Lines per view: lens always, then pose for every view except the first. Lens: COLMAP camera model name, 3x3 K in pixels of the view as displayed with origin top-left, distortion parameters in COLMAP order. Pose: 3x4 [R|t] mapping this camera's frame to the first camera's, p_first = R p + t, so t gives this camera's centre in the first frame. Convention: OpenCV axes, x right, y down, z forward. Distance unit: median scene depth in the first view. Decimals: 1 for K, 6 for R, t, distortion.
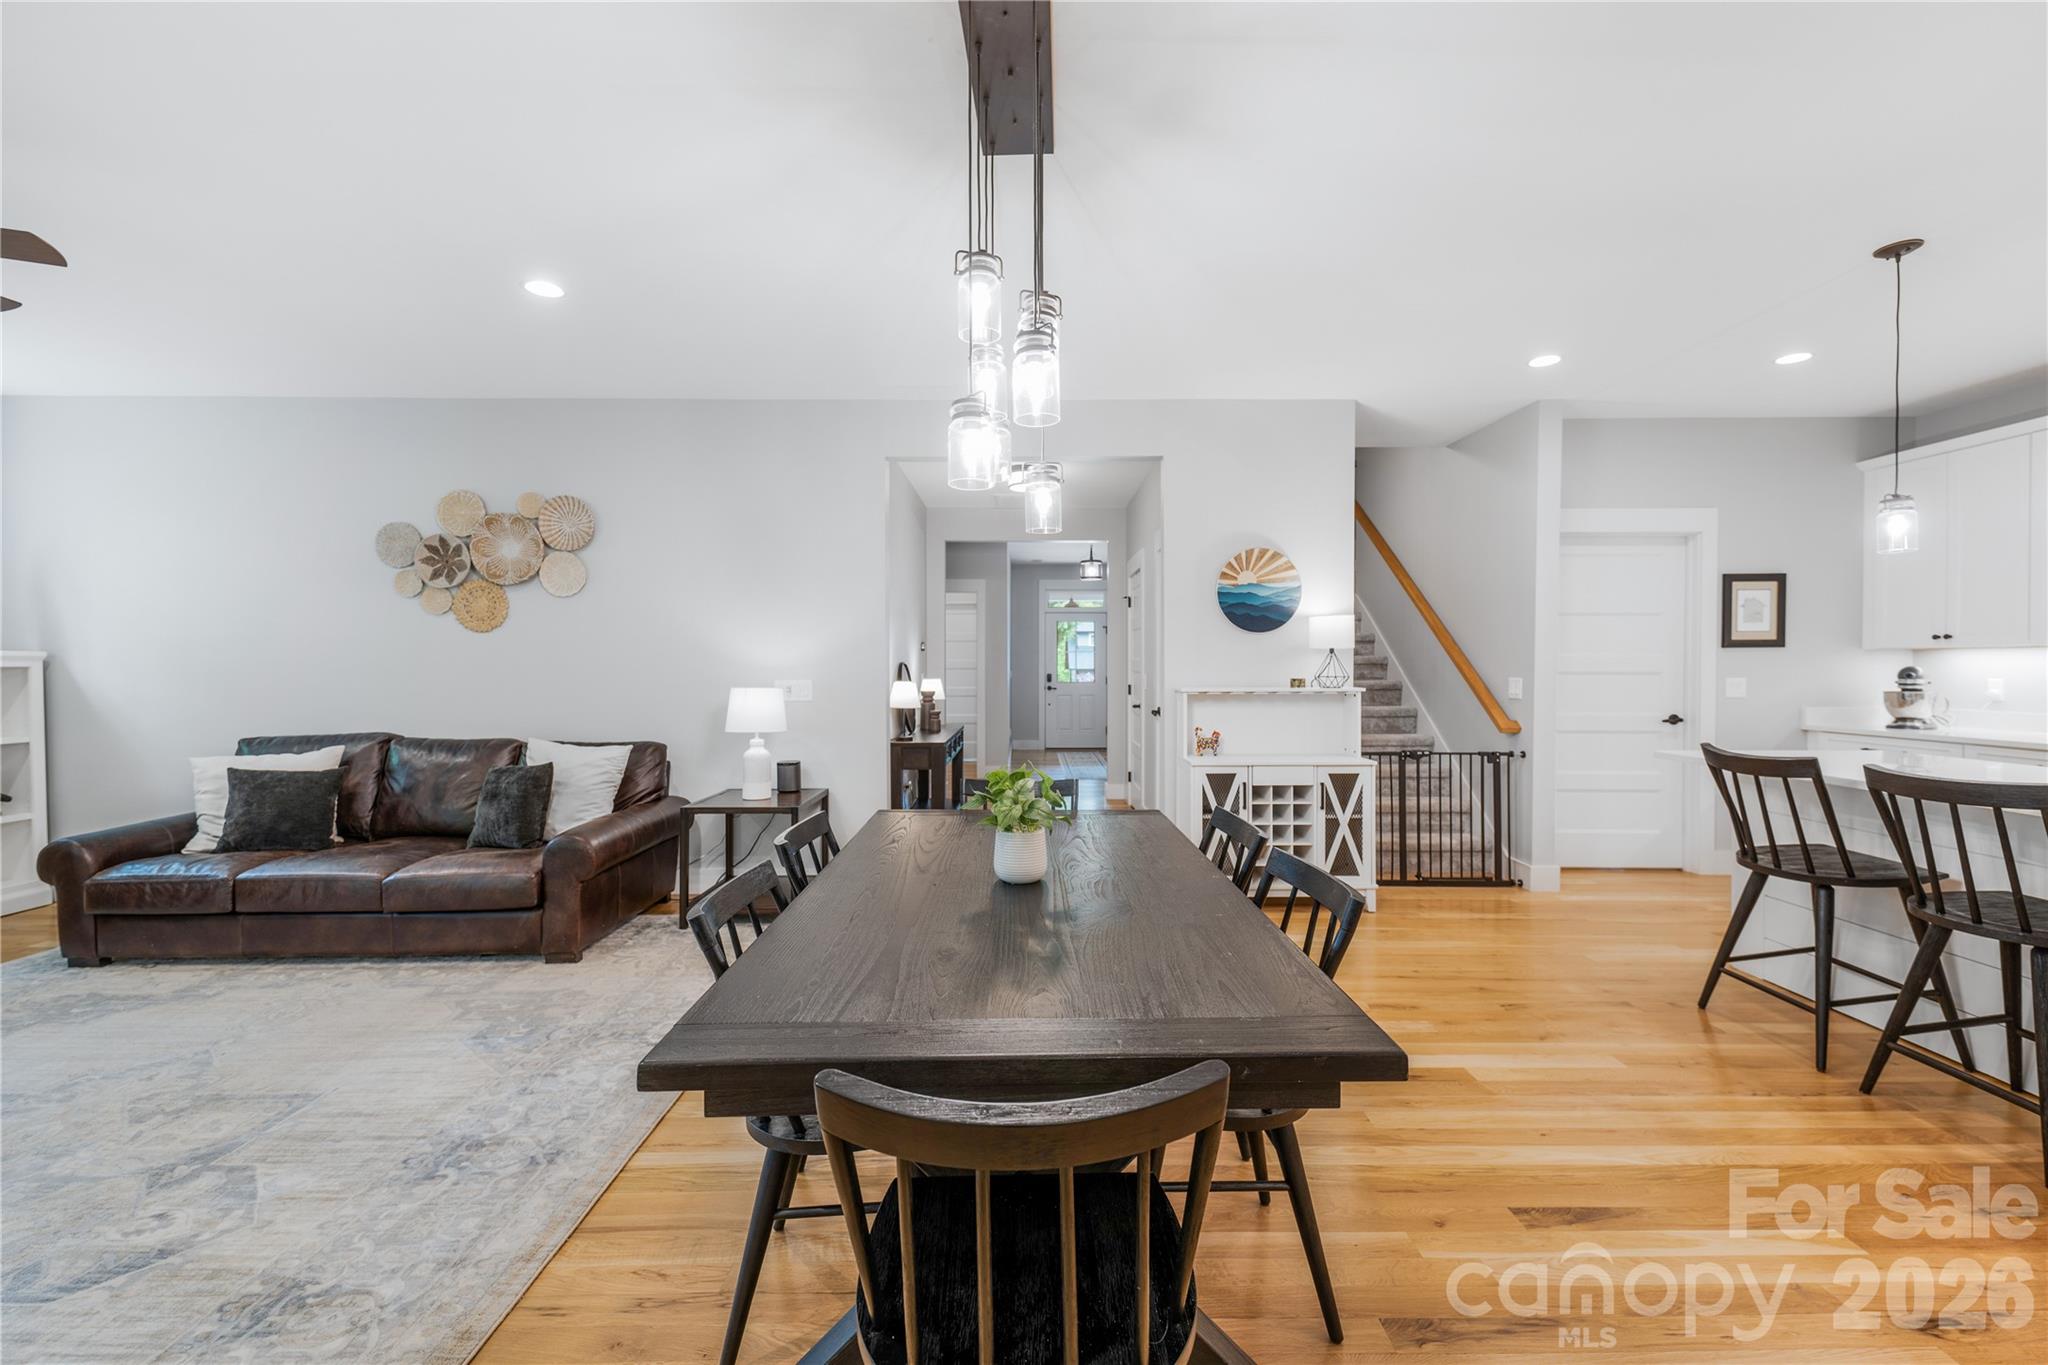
lens RADIAL K [[824.6, 0, 1033.7], [0, 824.6, 674.2], [0, 0, 1]] dist [0.020827, -0.008733]
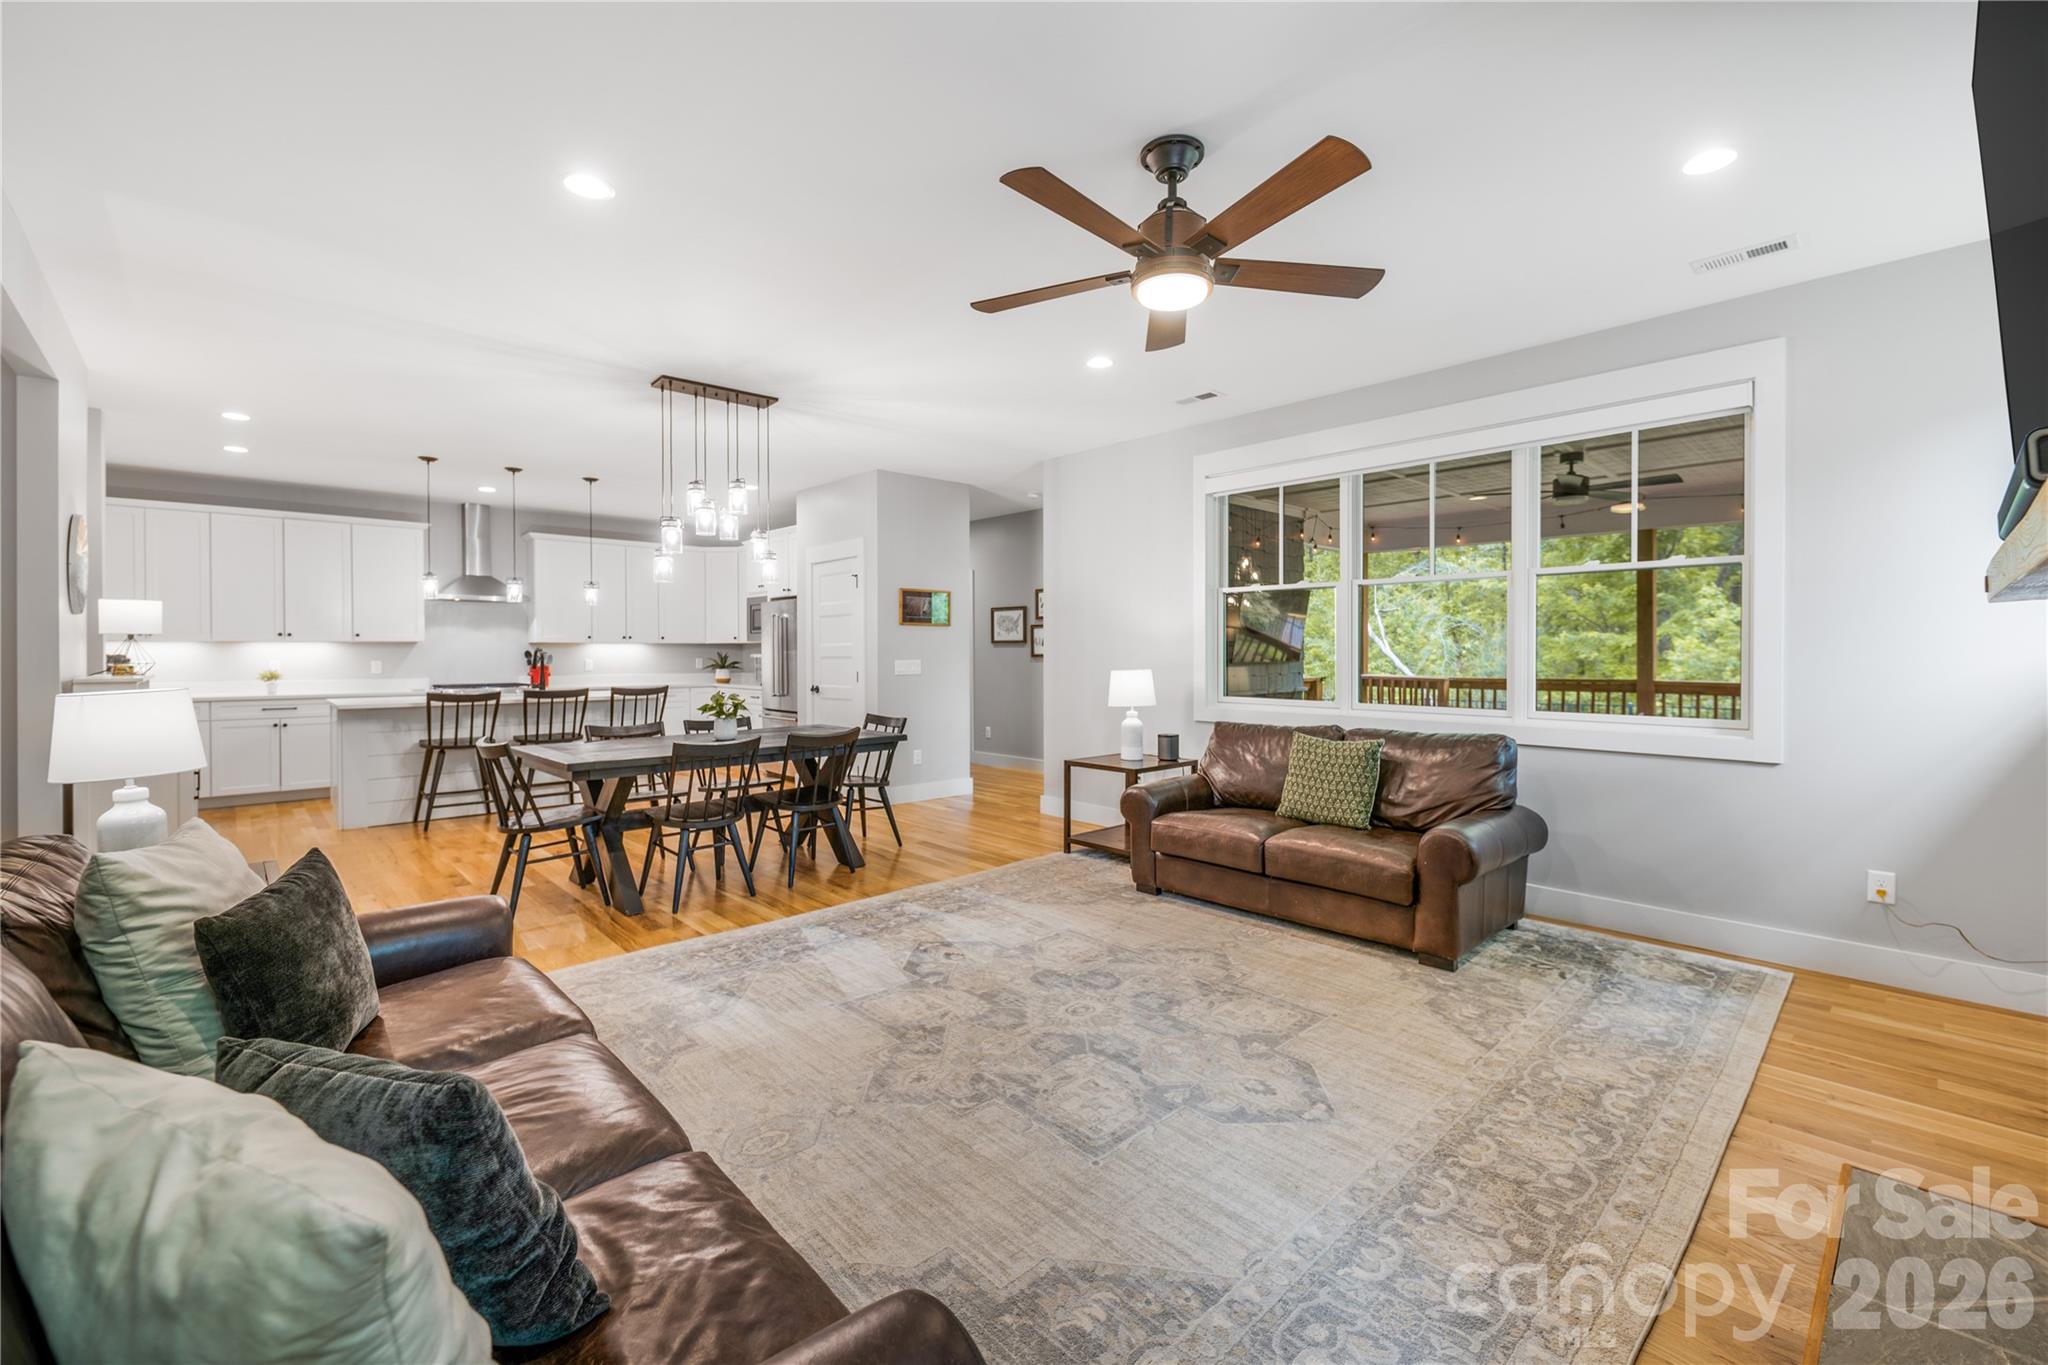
lens RADIAL K [[840.7, 0, 1027.0], [0, 840.7, 659.0], [0, 0, 1]] dist [0.017119, -0.009691]
pose [[-0.679778, -0.004389, 0.733405, -1.049834], [0.011267, 0.999802, 0.016426, -0.006056], [-0.733332, 0.019430, -0.679593, 0.883522]]
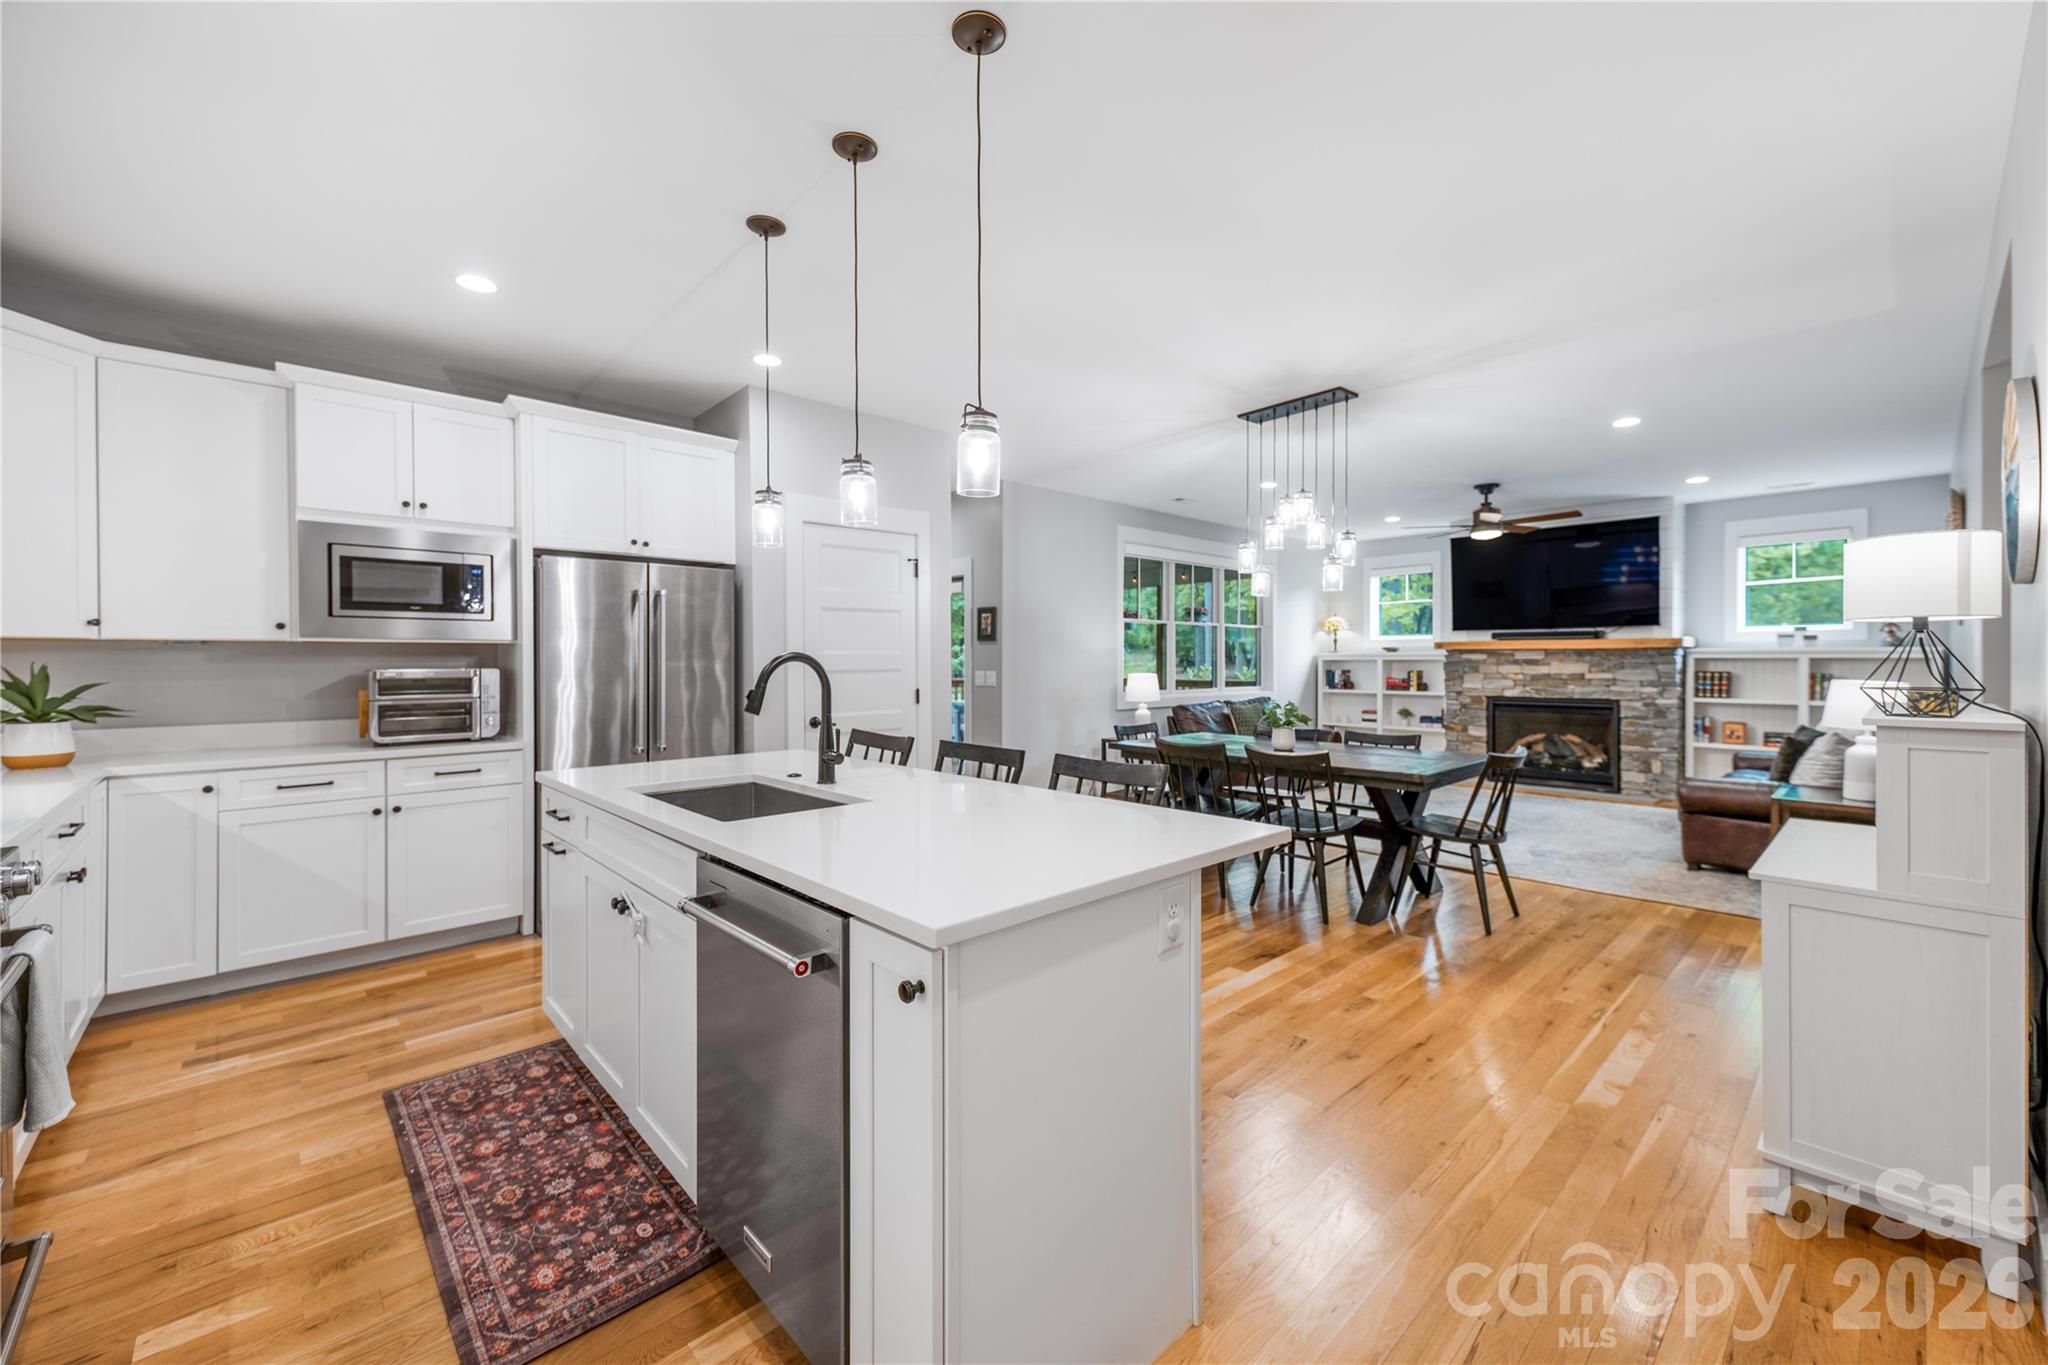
lens RADIAL K [[807.3, 0, 1018.5], [0, 807.3, 666.8], [0, 0, 1]] dist [0.030824, -0.007395]
pose [[-0.741879, 0.009171, -0.670471, 0.943111], [-0.004060, 0.999827, 0.018169, -0.012558], [0.670521, 0.016202, -0.741714, 0.980705]]
